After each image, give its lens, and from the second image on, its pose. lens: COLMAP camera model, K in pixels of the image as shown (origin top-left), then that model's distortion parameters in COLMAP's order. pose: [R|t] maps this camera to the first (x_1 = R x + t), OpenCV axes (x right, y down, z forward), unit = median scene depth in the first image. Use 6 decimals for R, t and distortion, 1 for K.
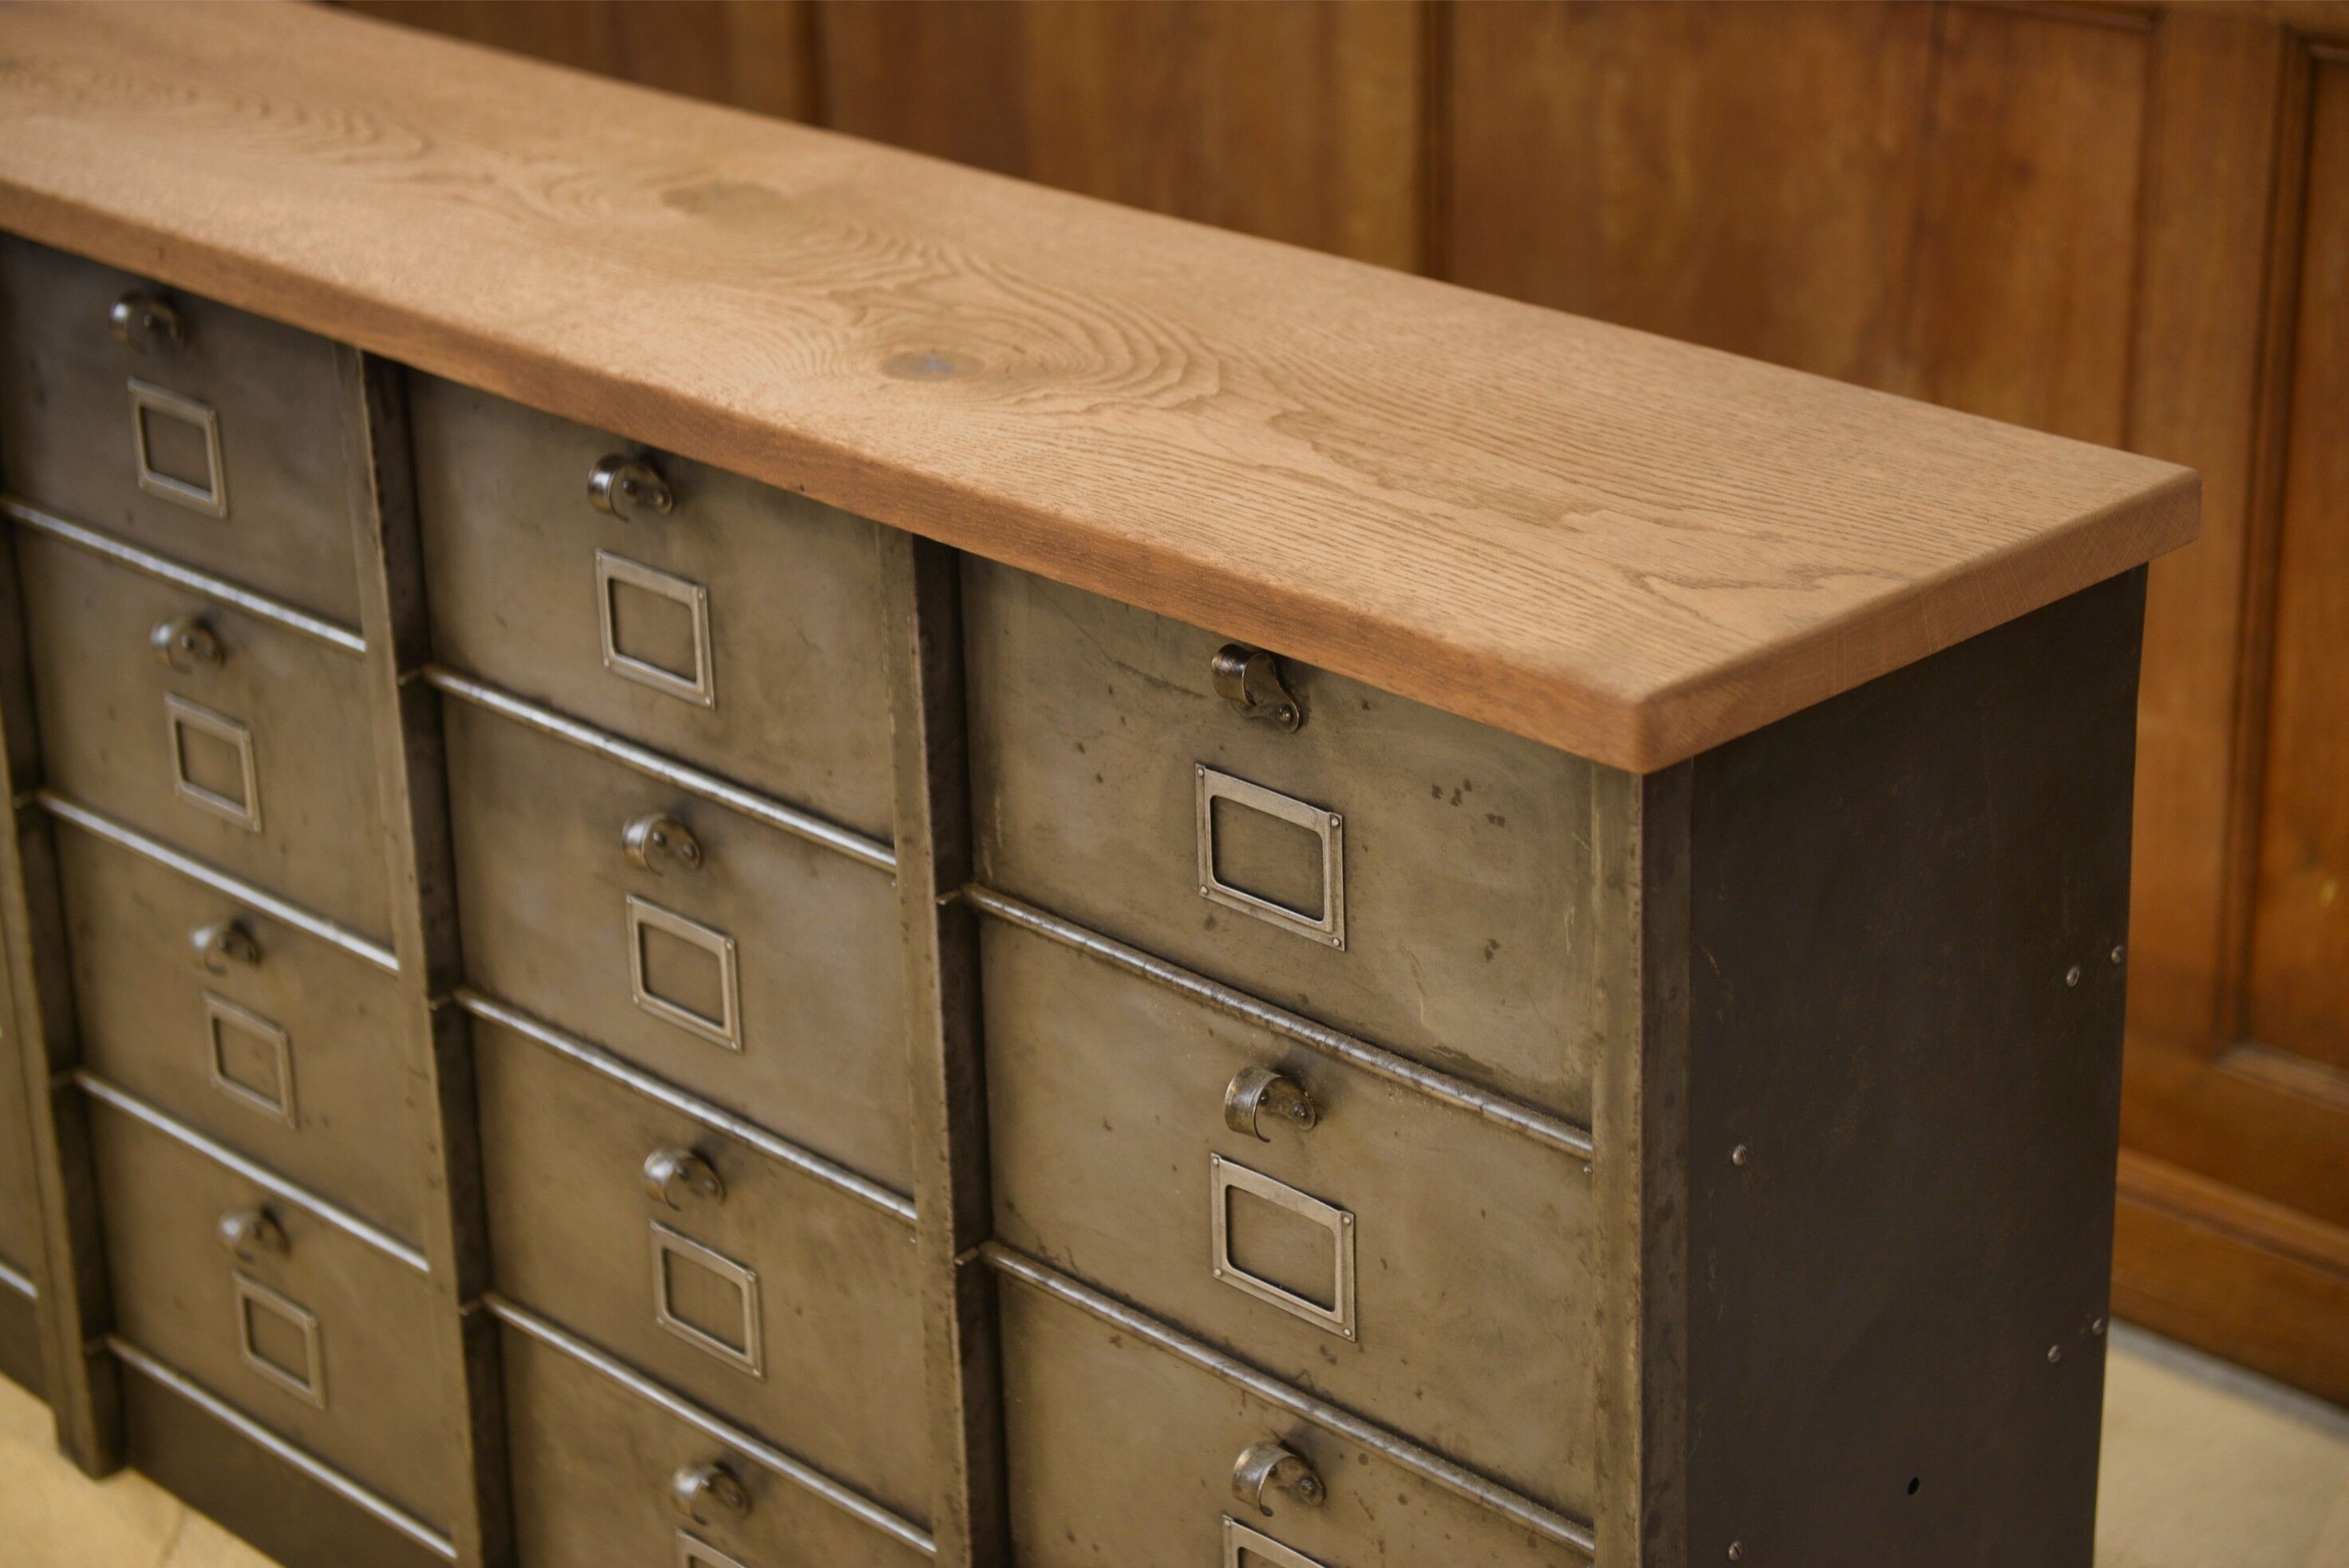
lens RADIAL K [[4458.0, 0, 1174.5], [0, 4458.0, 784.0], [0, 0, 1]] dist [0.146736, -0.406267]
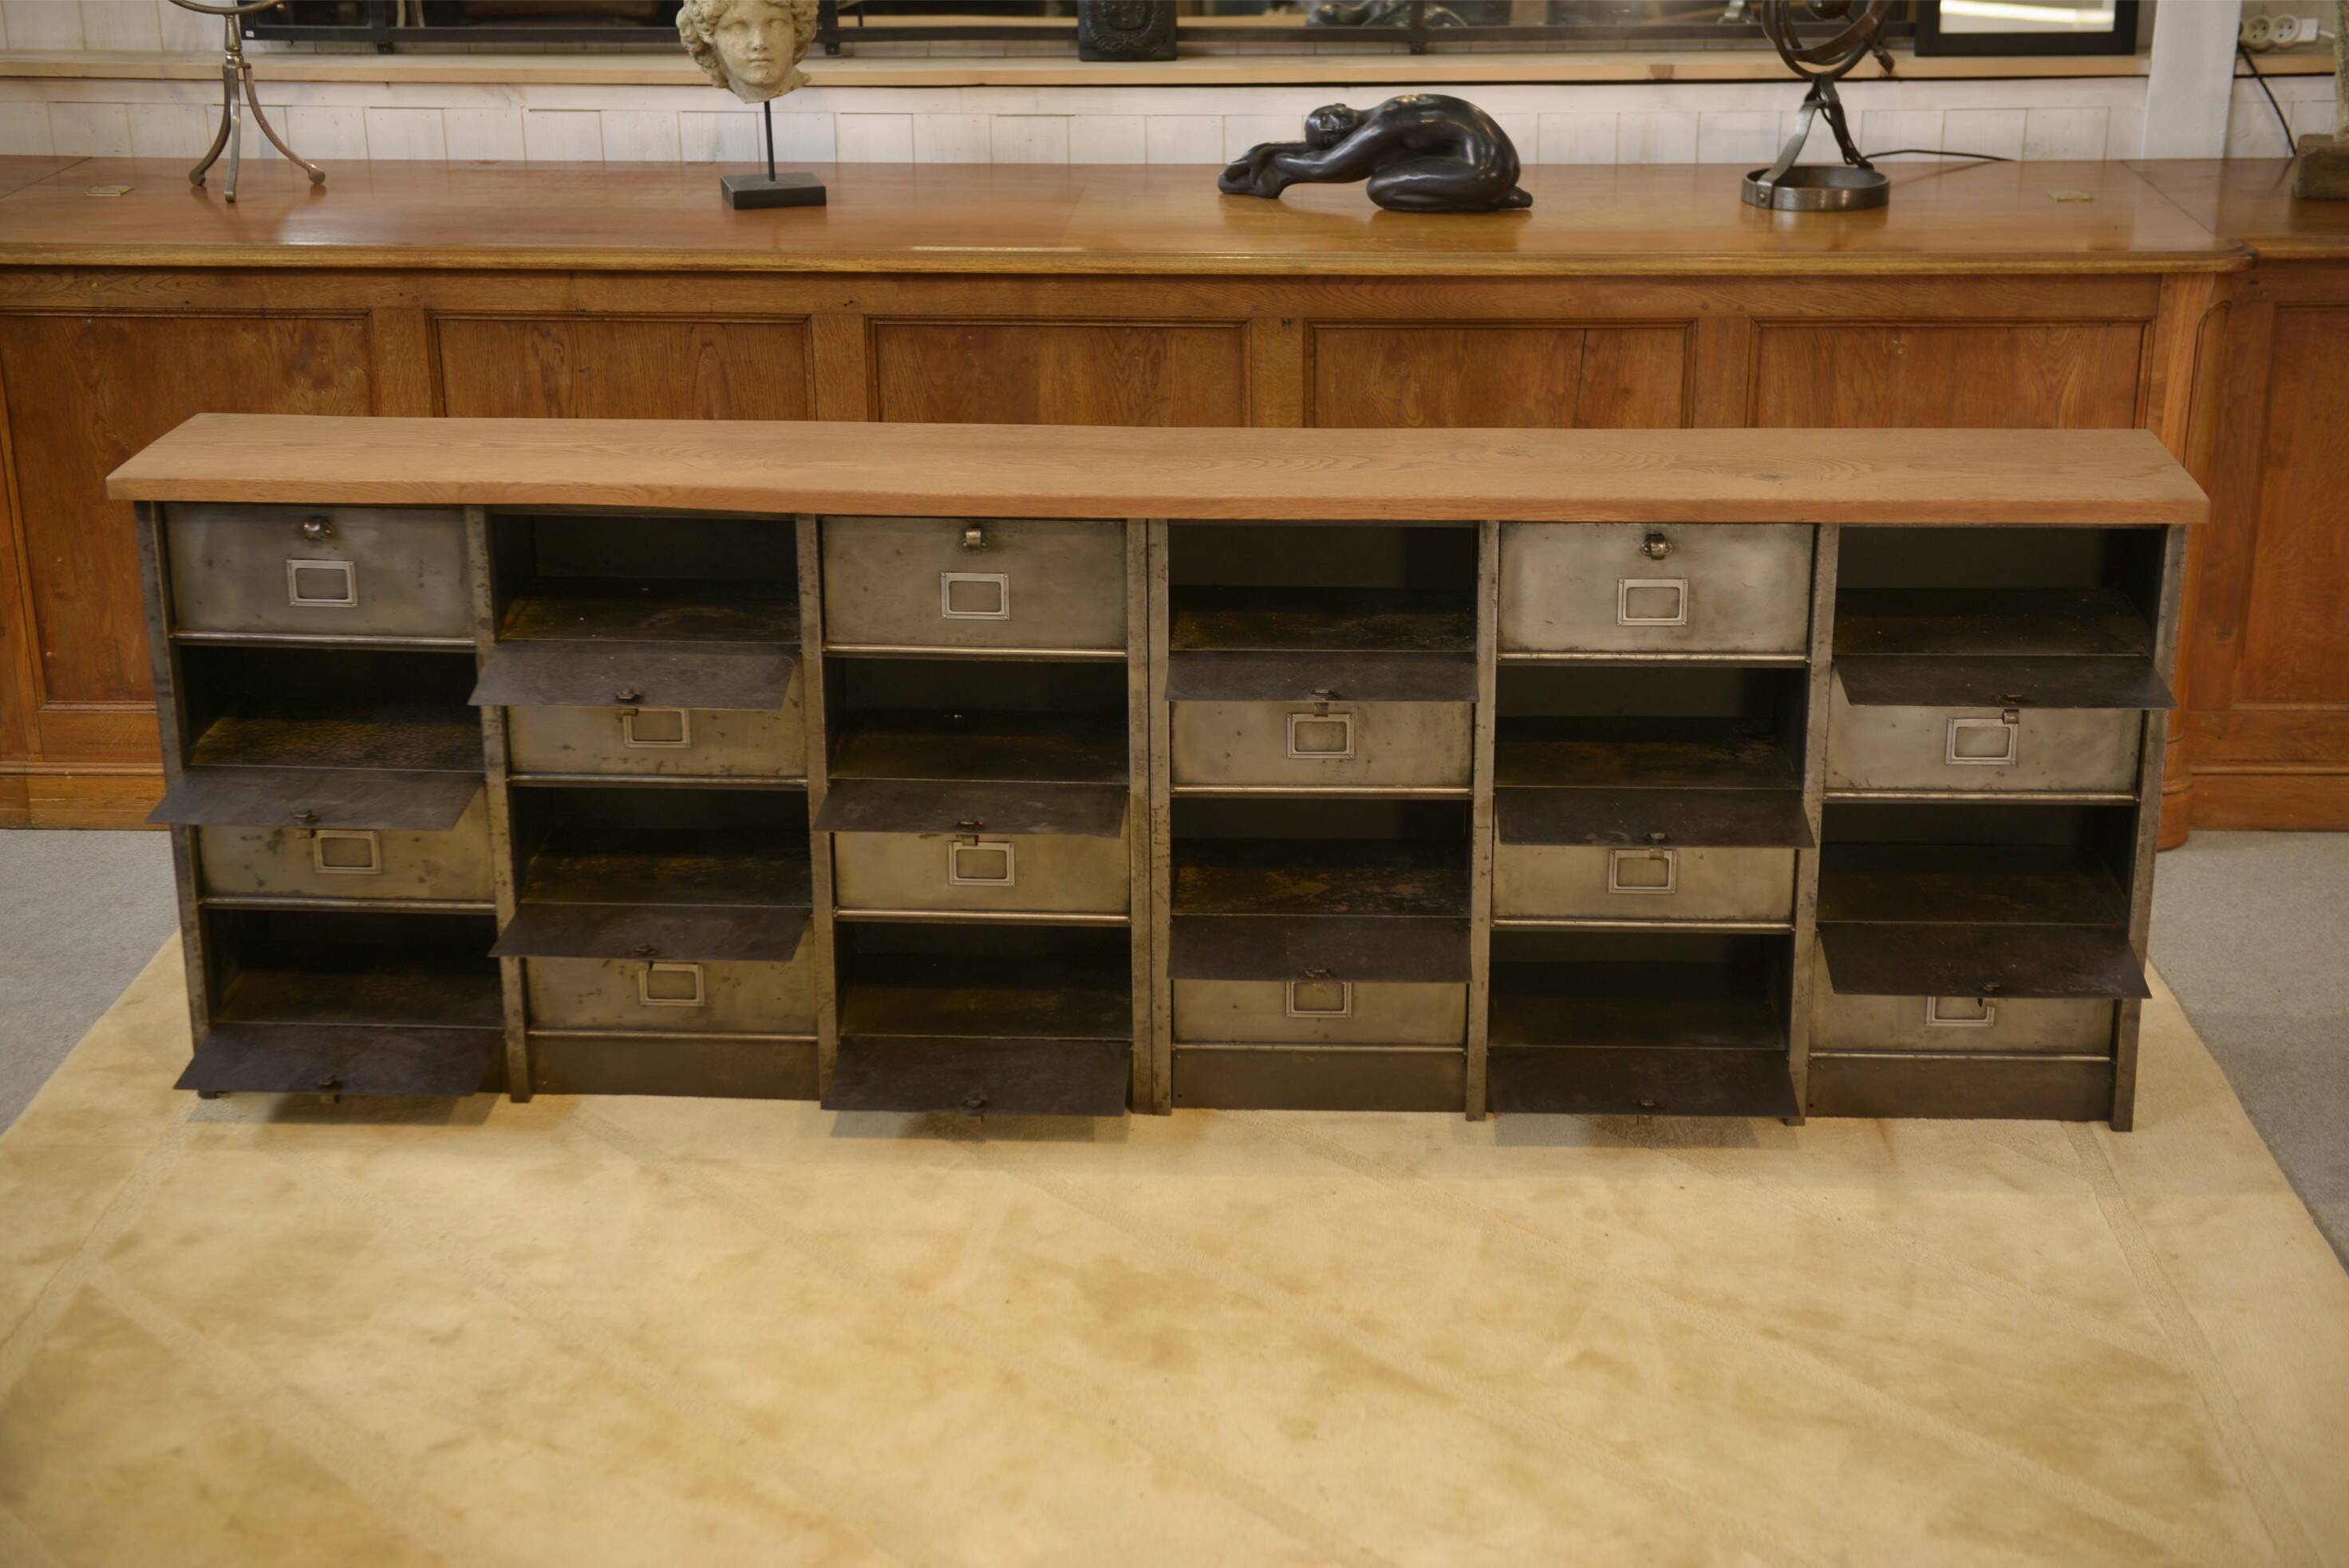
lens RADIAL K [[3337.4, 0, 1174.5], [0, 3337.4, 784.0], [0, 0, 1]] dist [0.127510, 0.008797]
pose [[0.731890, -0.212063, 0.647585, -1.726317], [0.245744, 0.968533, 0.039427, -0.083248], [-0.635568, 0.130284, 0.760973, -0.323301]]
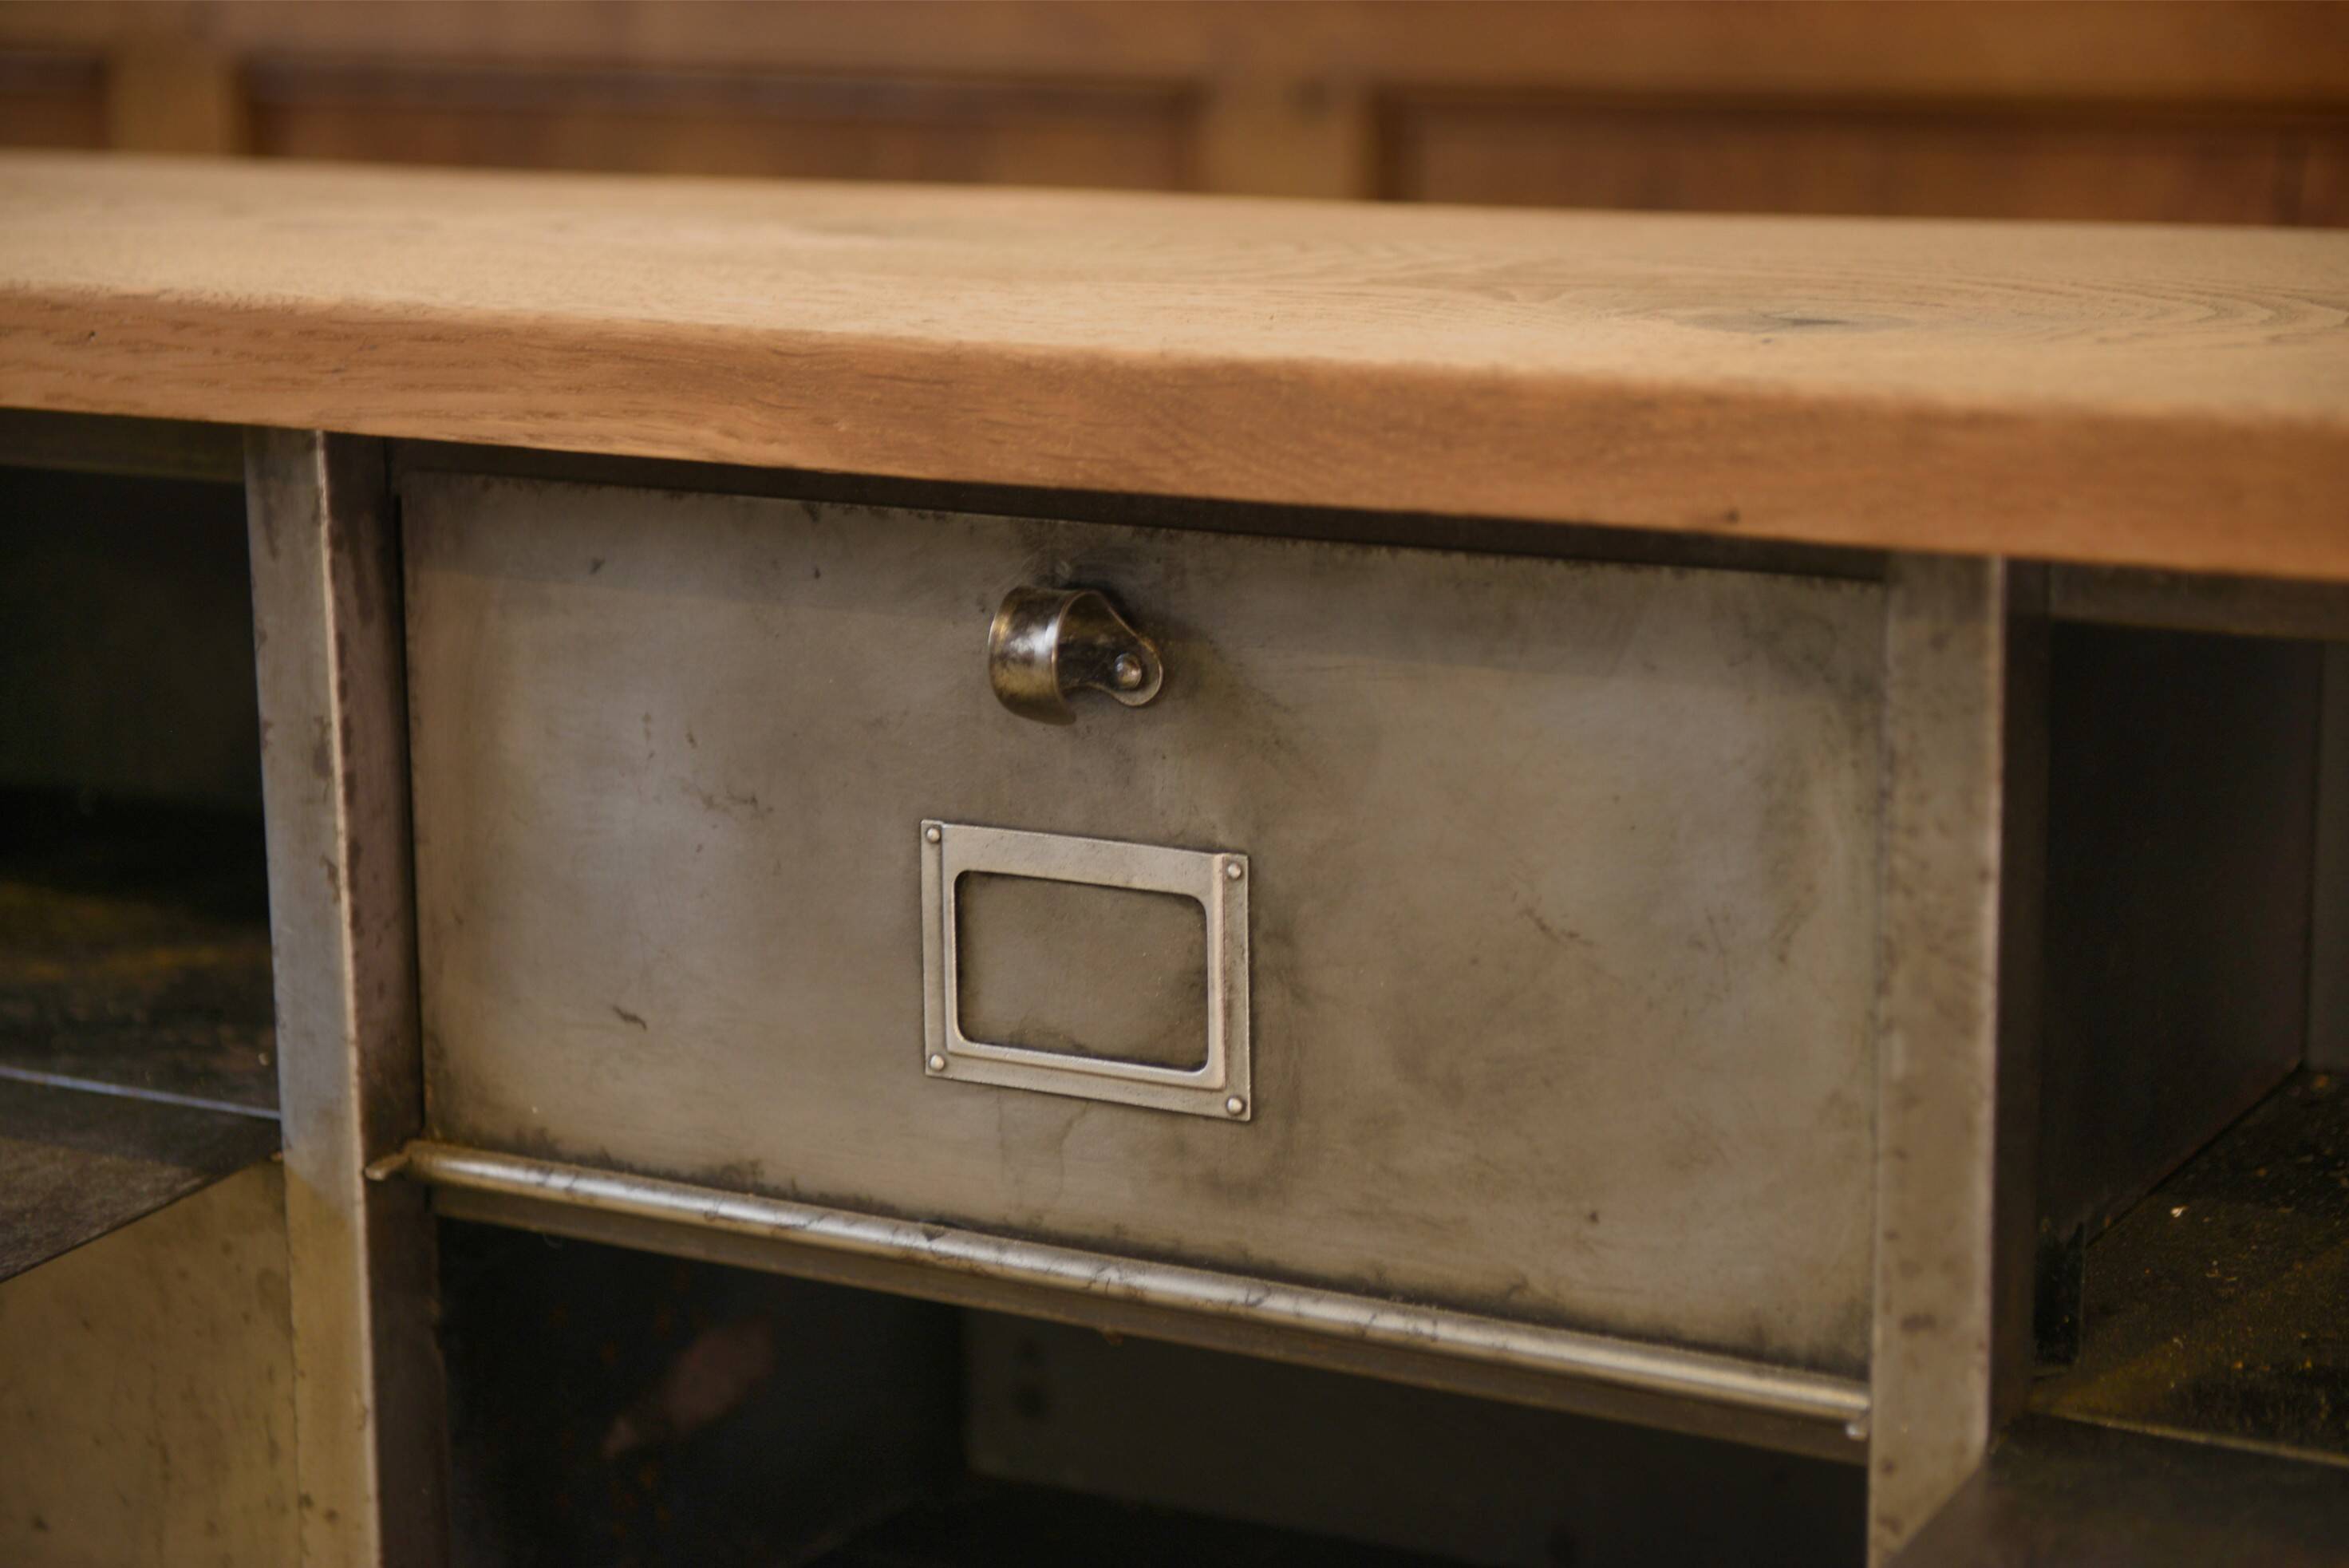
lens RADIAL K [[4458.0, 0, 1174.5], [0, 4458.0, 784.0], [0, 0, 1]] dist [0.146736, -0.406267]
pose [[0.959026, -0.039131, 0.280604, -0.254899], [0.090646, 0.980735, -0.173038, 0.030622], [-0.268427, 0.191383, 0.944097, 0.585616]]
